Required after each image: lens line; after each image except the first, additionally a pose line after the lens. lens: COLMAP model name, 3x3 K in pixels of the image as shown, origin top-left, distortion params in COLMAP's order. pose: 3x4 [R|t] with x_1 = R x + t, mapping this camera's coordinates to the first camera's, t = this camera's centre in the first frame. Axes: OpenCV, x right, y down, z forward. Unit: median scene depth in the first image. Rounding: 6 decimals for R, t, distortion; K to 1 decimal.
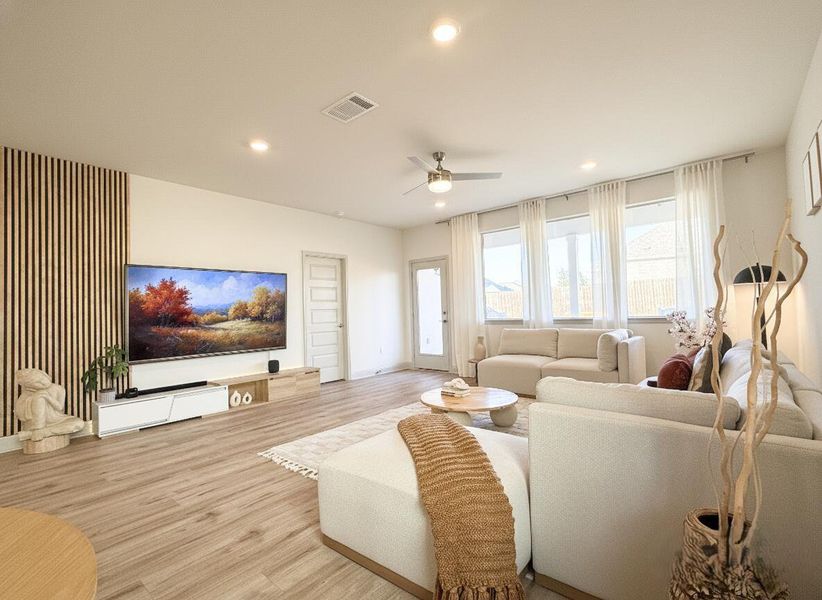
lens RADIAL K [[380.9, 0, 411.0], [0, 380.9, 300.0], [0, 0, 1]] dist [-0.001105, -0.000245]
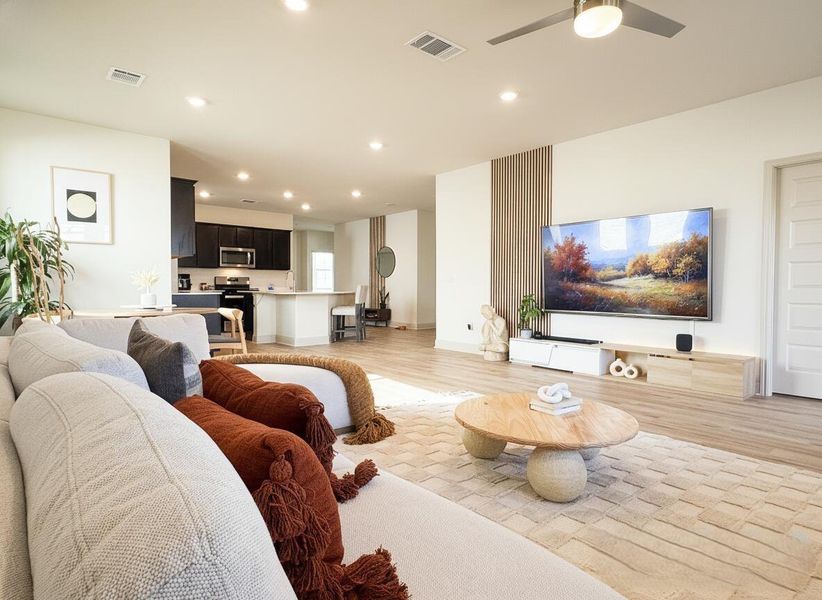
lens RADIAL K [[469.5, 0, 415.5], [0, 469.5, 303.1], [0, 0, 1]] dist [-0.002381, -0.001586]
pose [[-0.152484, 0.064543, -0.986196, 0.669382], [0.029524, 0.997717, 0.060732, 0.036215], [0.987865, -0.019856, -0.154041, 0.727470]]
